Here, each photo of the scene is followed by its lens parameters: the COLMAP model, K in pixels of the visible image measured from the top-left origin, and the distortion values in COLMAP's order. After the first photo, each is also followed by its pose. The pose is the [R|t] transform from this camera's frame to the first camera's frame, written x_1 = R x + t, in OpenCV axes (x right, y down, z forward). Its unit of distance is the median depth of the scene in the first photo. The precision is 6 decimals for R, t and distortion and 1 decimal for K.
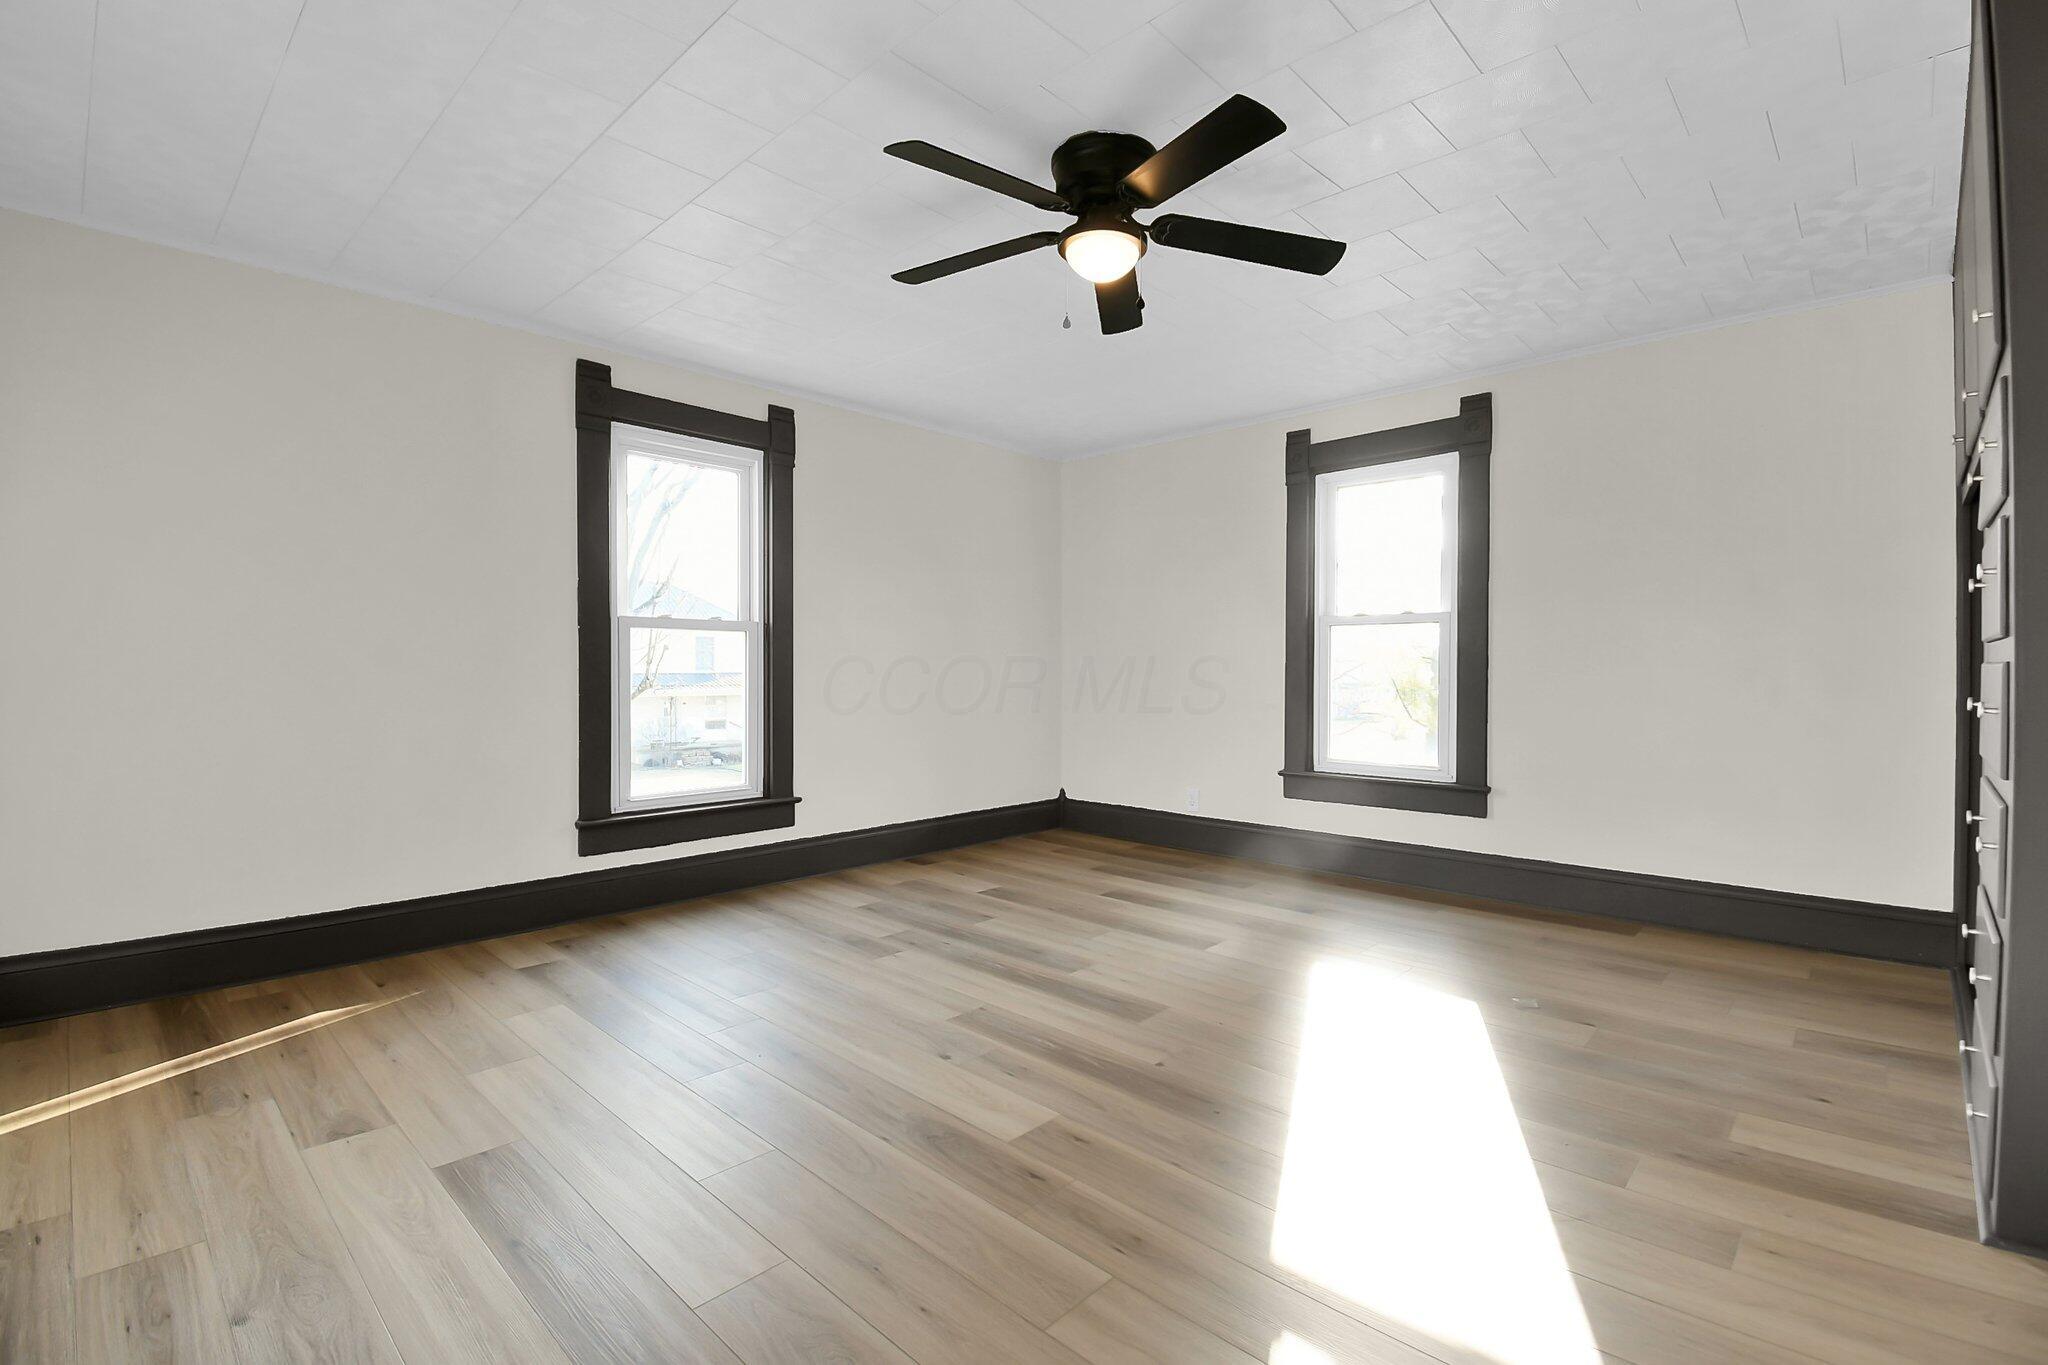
lens RADIAL K [[914.5, 0, 1029.0], [0, 914.5, 678.3], [0, 0, 1]] dist [-0.002030, -0.001128]
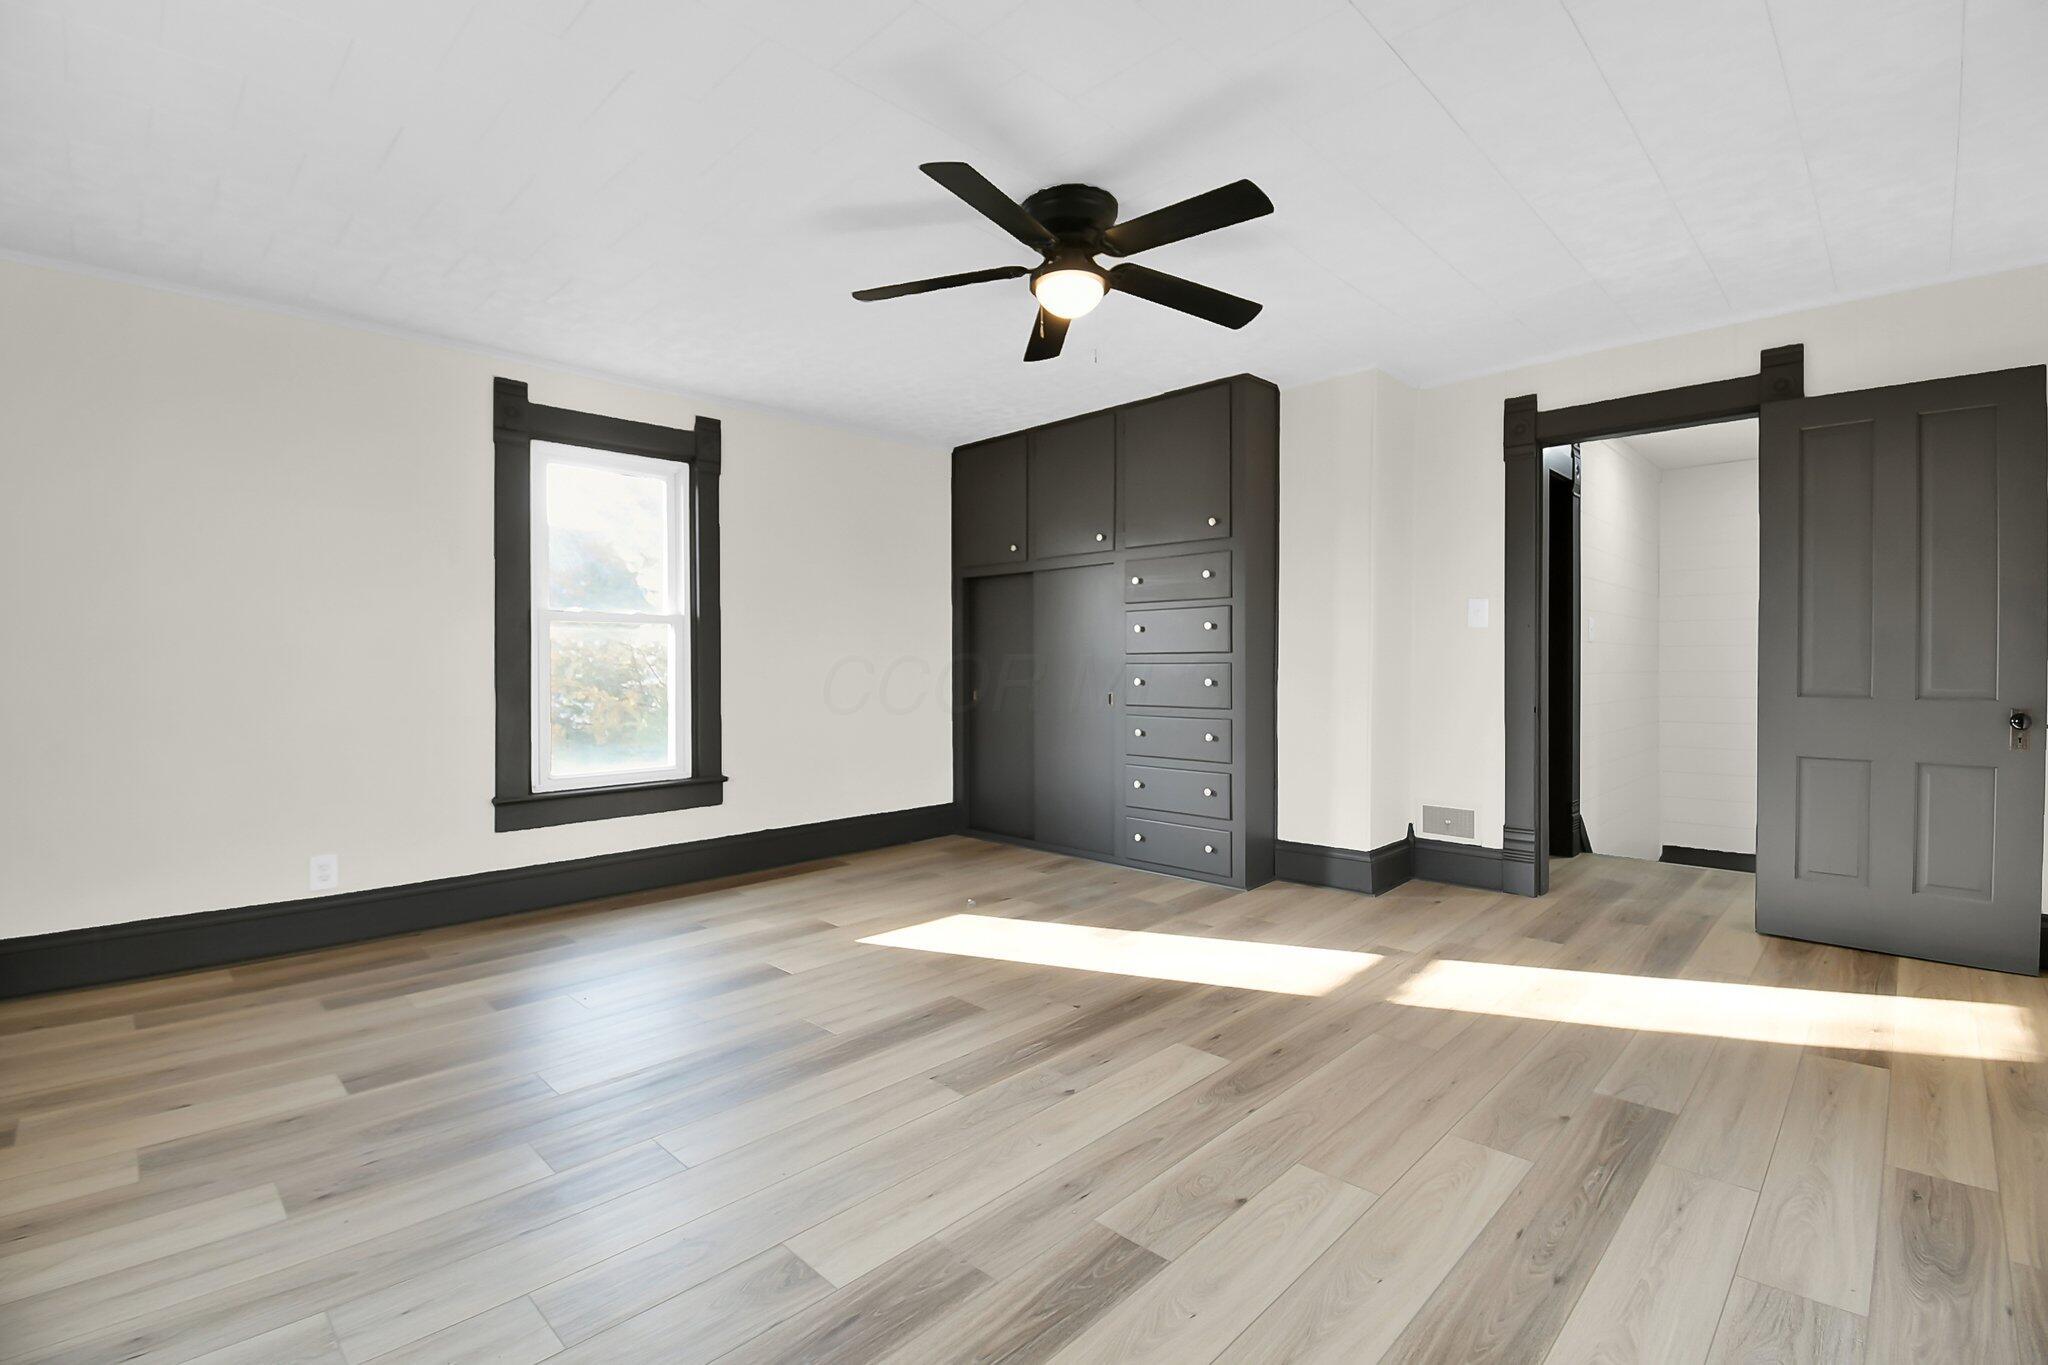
lens RADIAL K [[914.5, 0, 1029.0], [0, 914.5, 672.1], [0, 0, 1]] dist [-0.002030, -0.001128]
pose [[0.007623, -0.005860, 0.999954, -0.847863], [0.015807, 0.999859, 0.005739, -0.011190], [-0.999846, 0.015763, 0.007714, 0.865259]]
